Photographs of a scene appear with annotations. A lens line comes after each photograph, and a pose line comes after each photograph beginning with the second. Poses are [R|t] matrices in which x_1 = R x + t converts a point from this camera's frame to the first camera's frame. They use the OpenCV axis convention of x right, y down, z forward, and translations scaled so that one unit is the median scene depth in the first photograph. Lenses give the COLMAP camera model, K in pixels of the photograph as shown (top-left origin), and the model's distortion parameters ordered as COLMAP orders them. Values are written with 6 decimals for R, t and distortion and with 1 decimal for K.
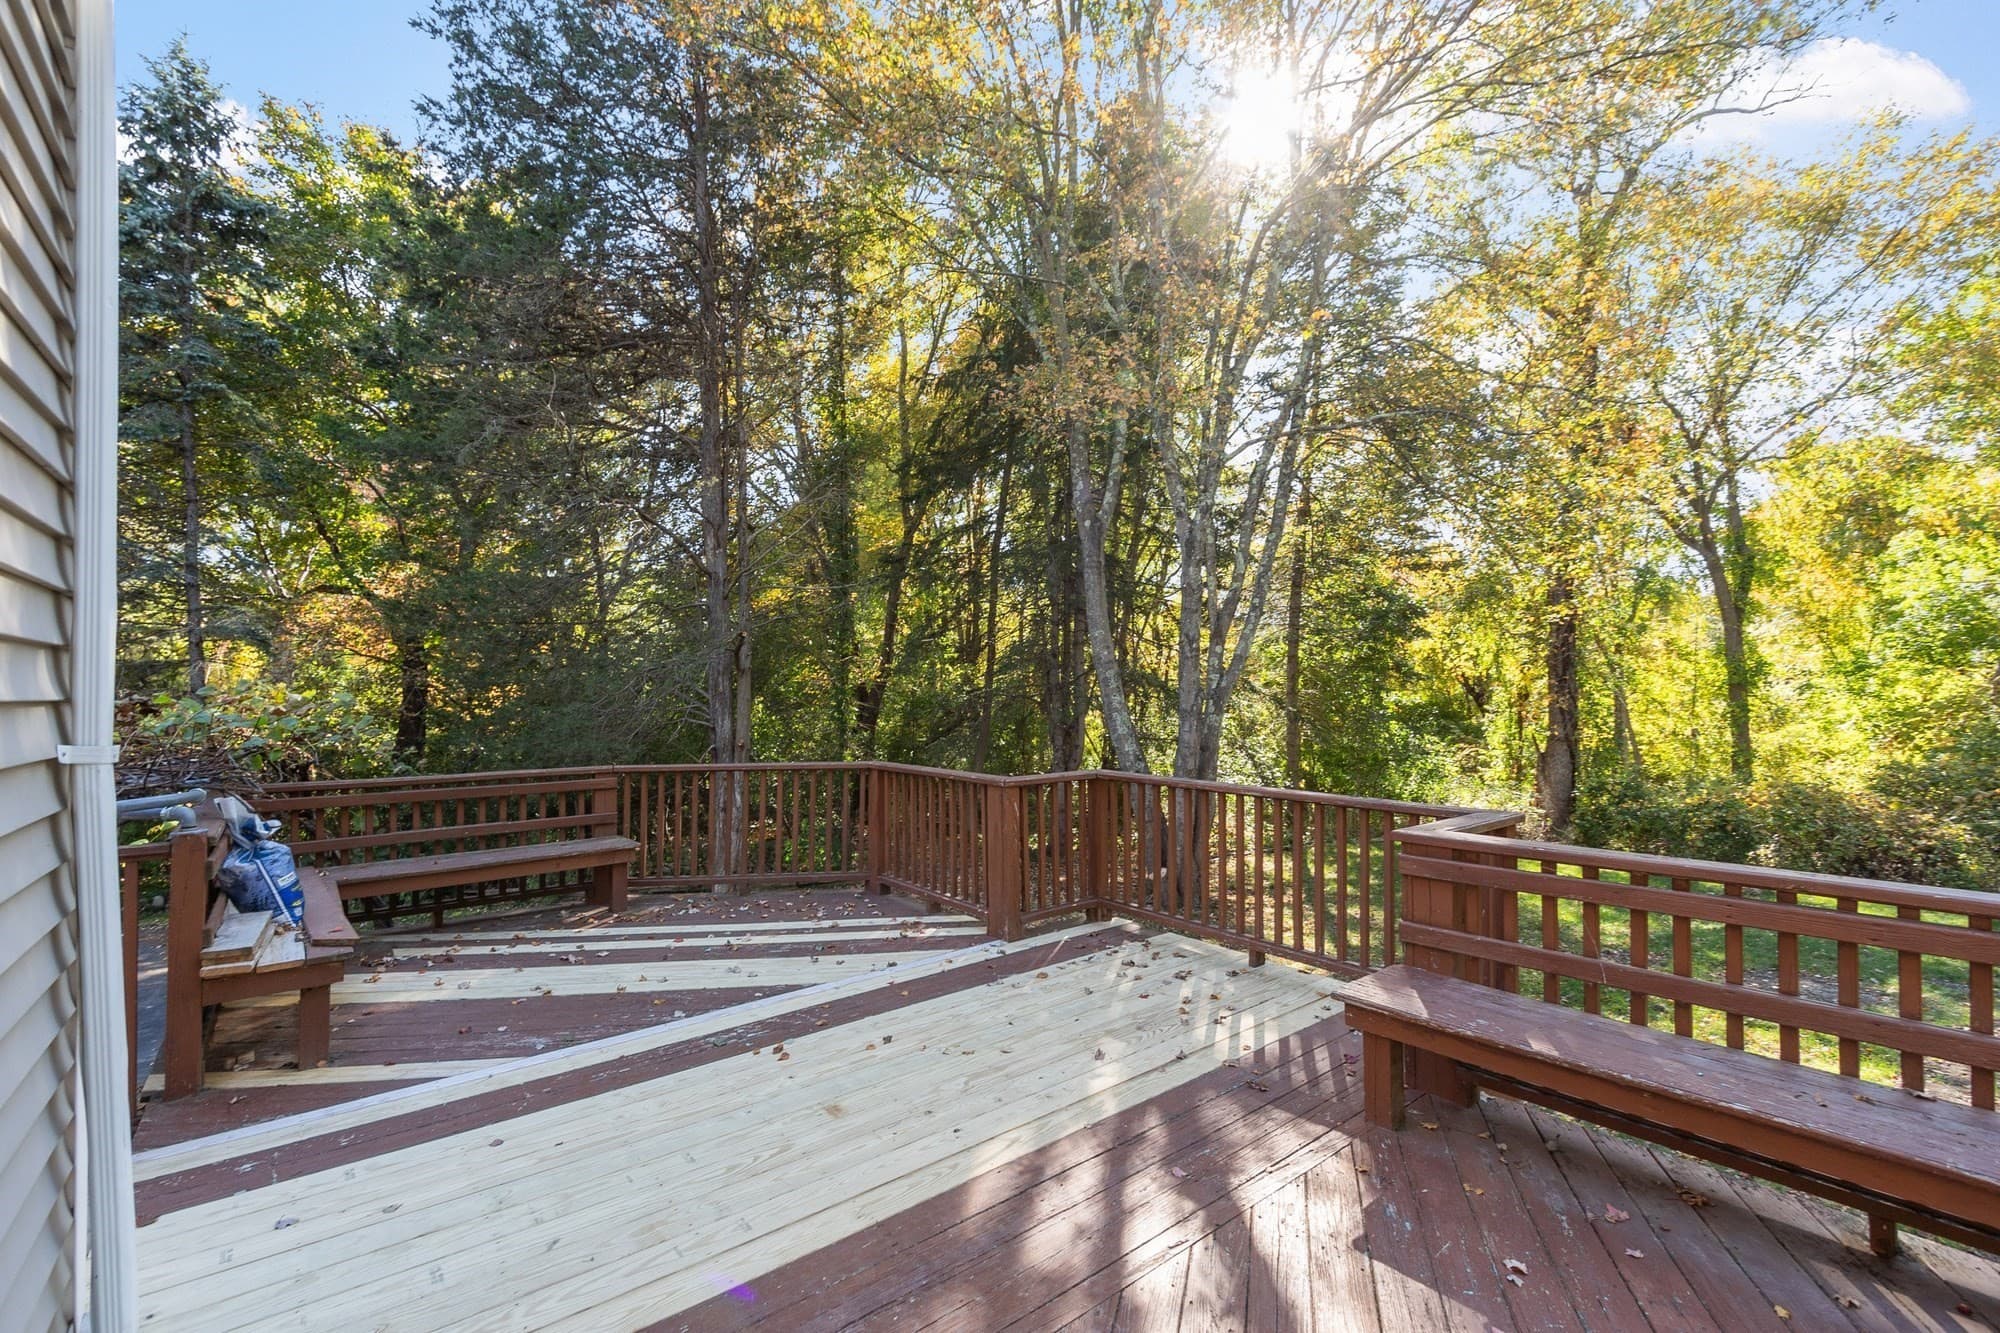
lens RADIAL K [[882.0, 0, 1012.0], [0, 882.0, 669.3], [0, 0, 1]] dist [0.000525, 0.000238]
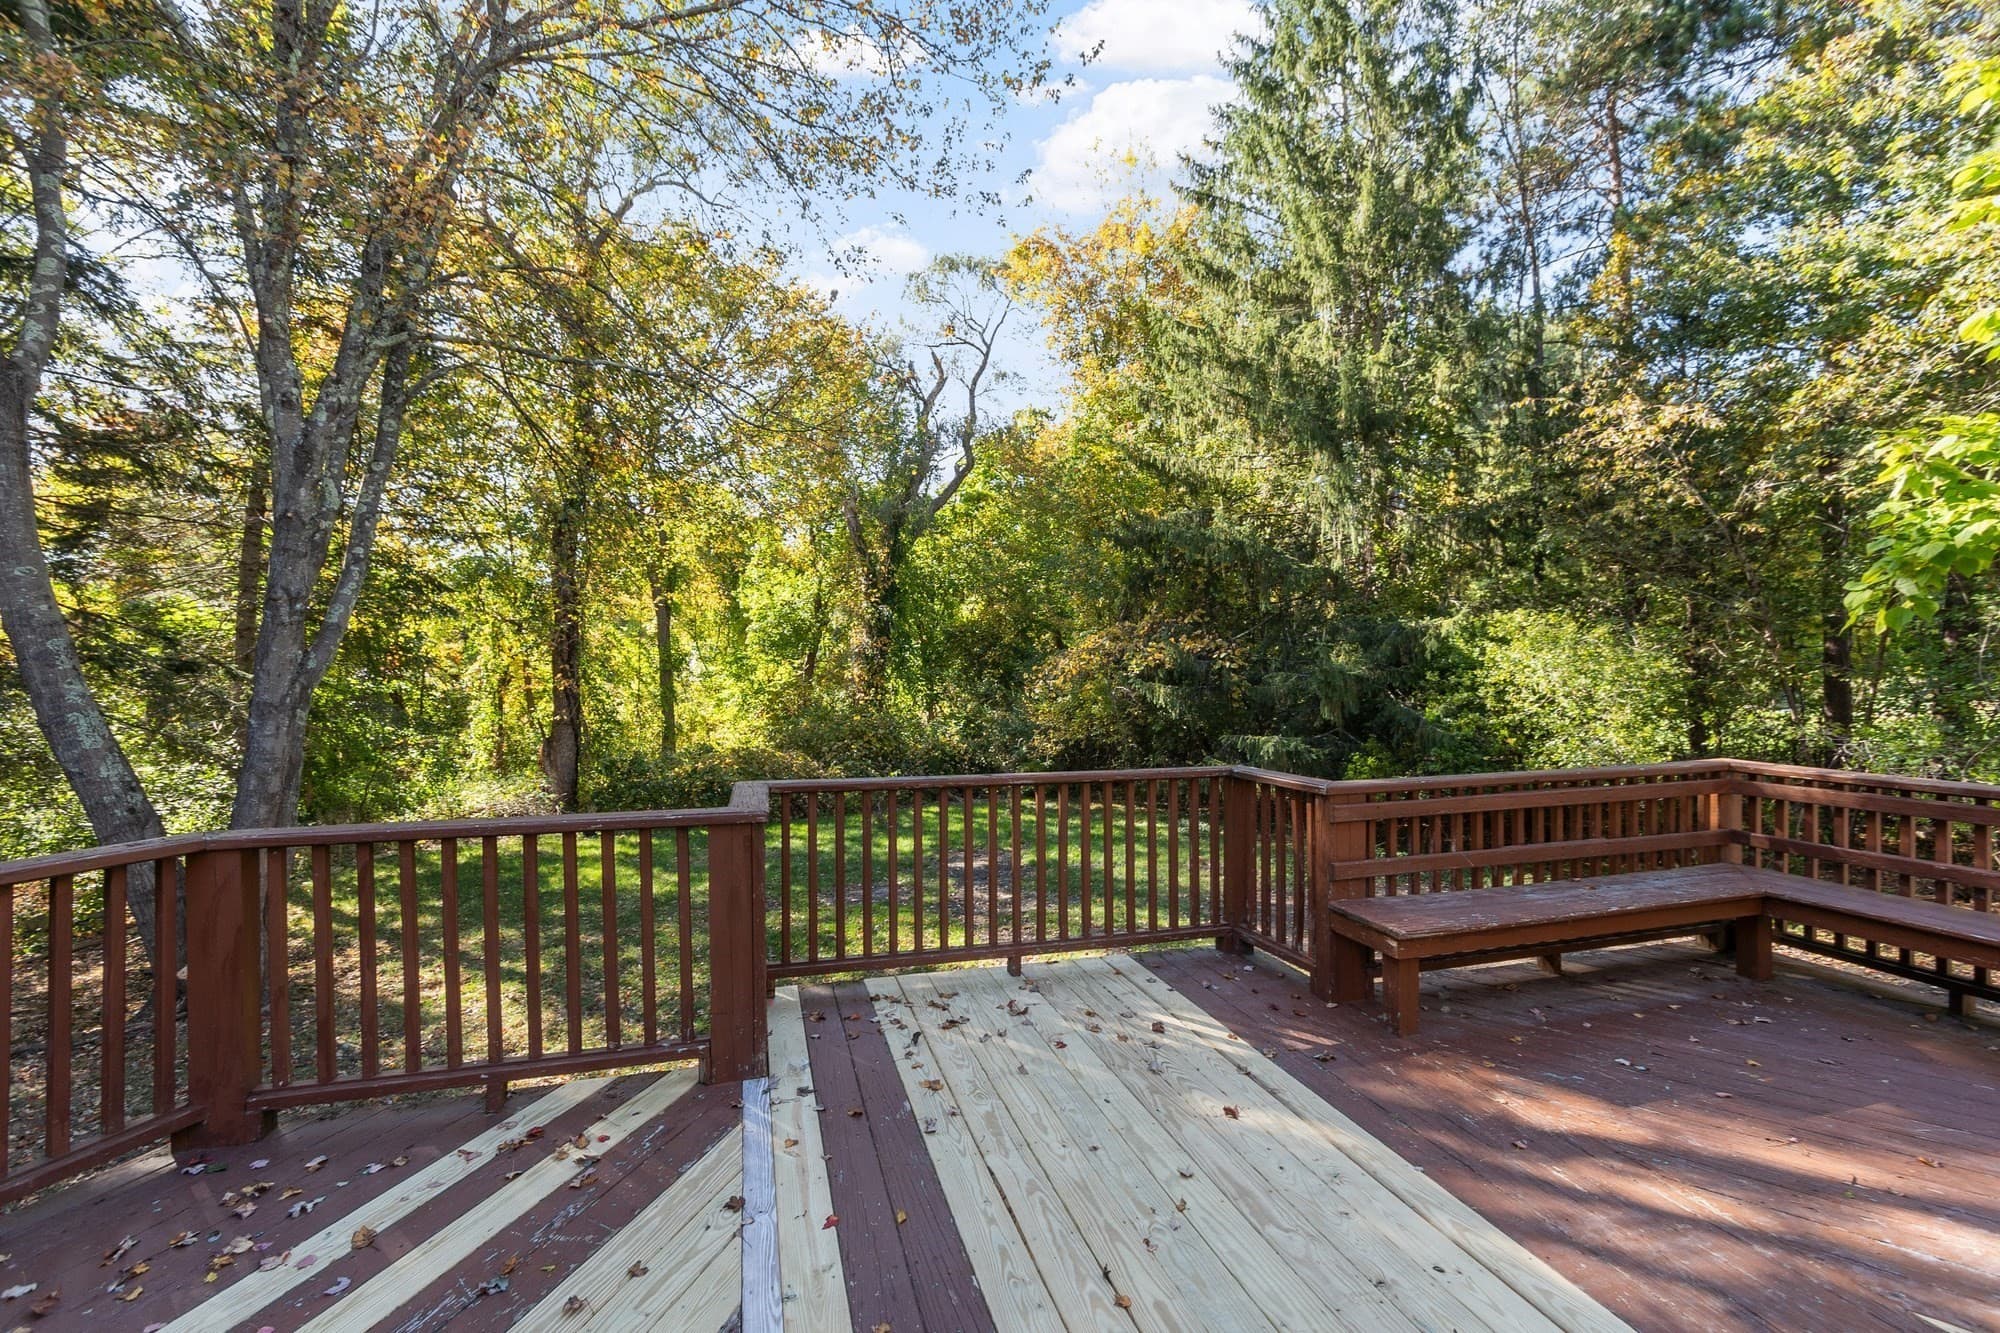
lens RADIAL K [[882.0, 0, 1012.0], [0, 882.0, 669.3], [0, 0, 1]] dist [0.000525, 0.000238]
pose [[0.381230, 0.003999, 0.924471, -0.489745], [-0.015442, 0.999879, 0.002043, 0.032317], [-0.924351, -0.015054, 0.381246, 0.625466]]
